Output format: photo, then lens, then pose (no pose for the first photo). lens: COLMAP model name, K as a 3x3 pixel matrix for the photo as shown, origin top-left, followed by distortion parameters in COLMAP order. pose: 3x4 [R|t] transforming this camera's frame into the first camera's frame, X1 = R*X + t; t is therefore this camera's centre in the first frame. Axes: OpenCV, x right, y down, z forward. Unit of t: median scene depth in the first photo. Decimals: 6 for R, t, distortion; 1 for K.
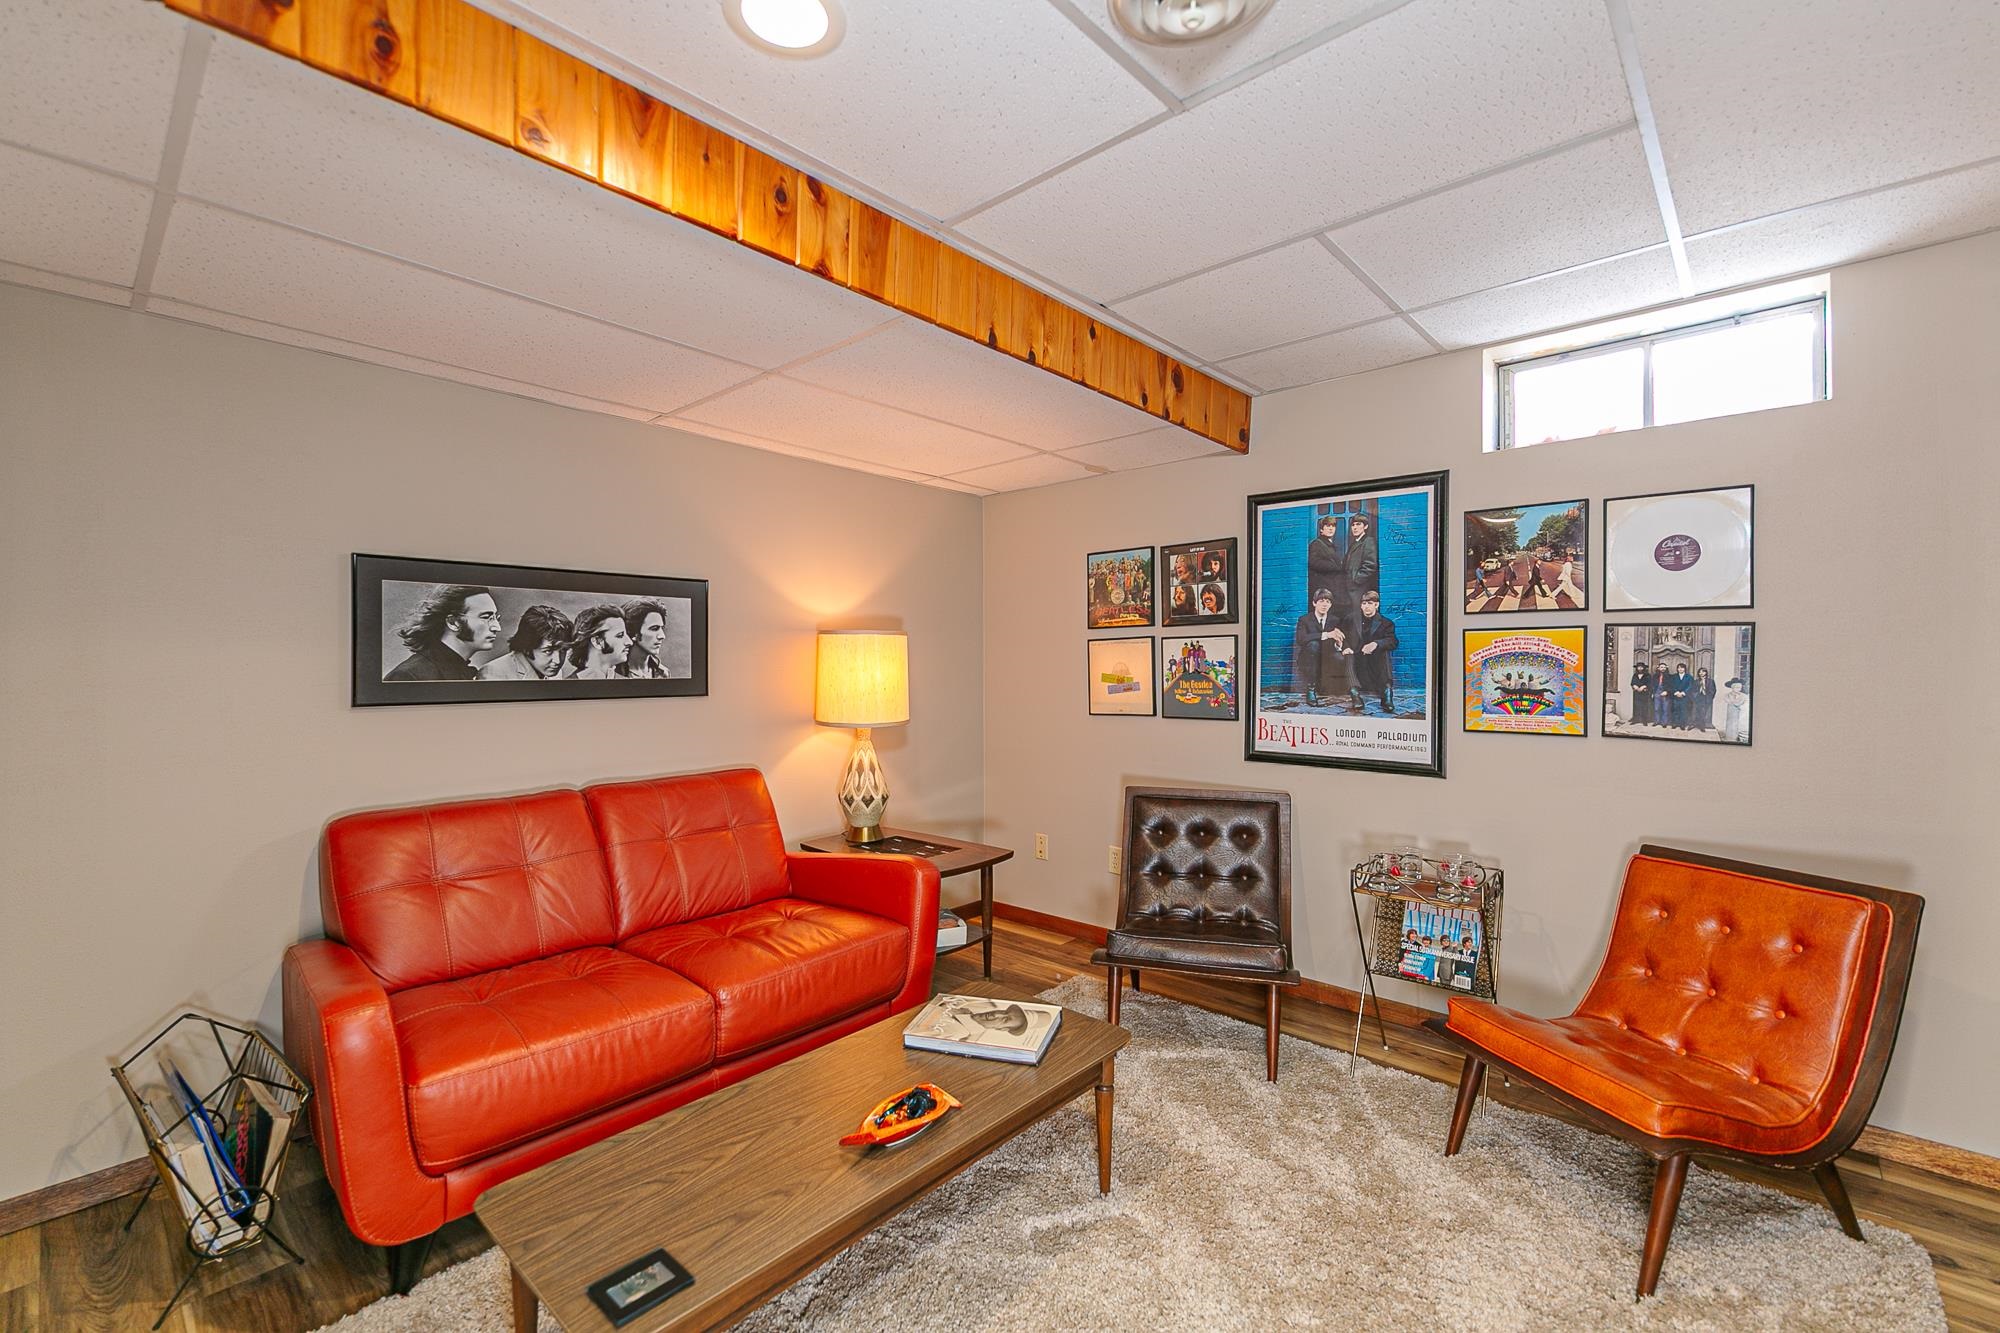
lens RADIAL K [[873.7, 0, 994.8], [0, 873.7, 661.7], [0, 0, 1]] dist [-0.005447, 0.000114]
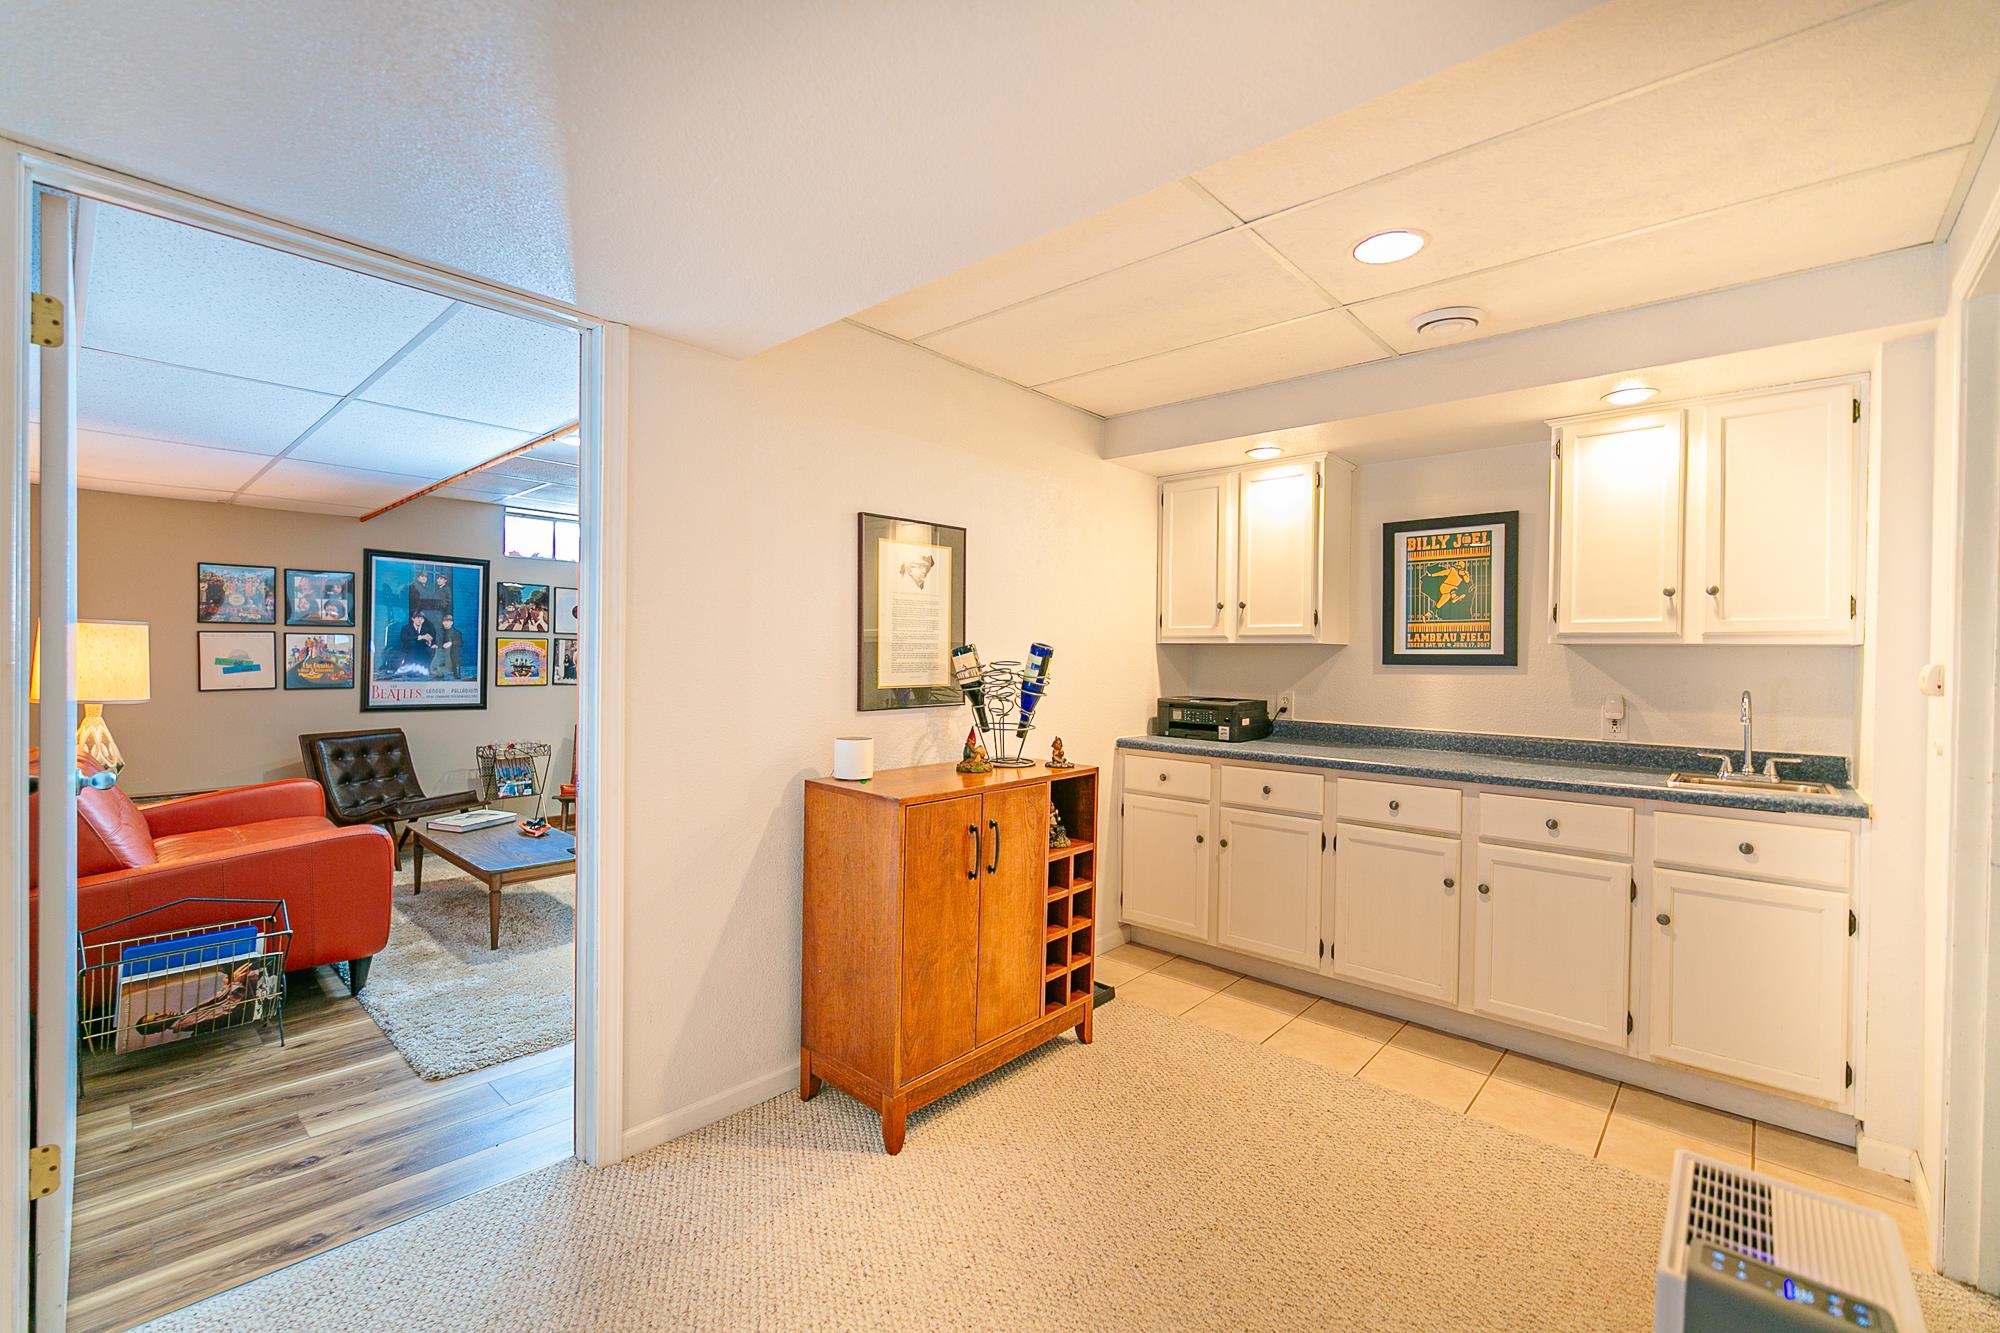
lens RADIAL K [[873.7, 0, 988.6], [0, 873.7, 658.6], [0, 0, 1]] dist [-0.005447, 0.000114]
pose [[-0.013993, 0.002632, 0.999899, -1.470848], [-0.013635, 0.999903, -0.002823, 0.002822], [-0.999809, -0.013674, -0.013956, -0.150984]]
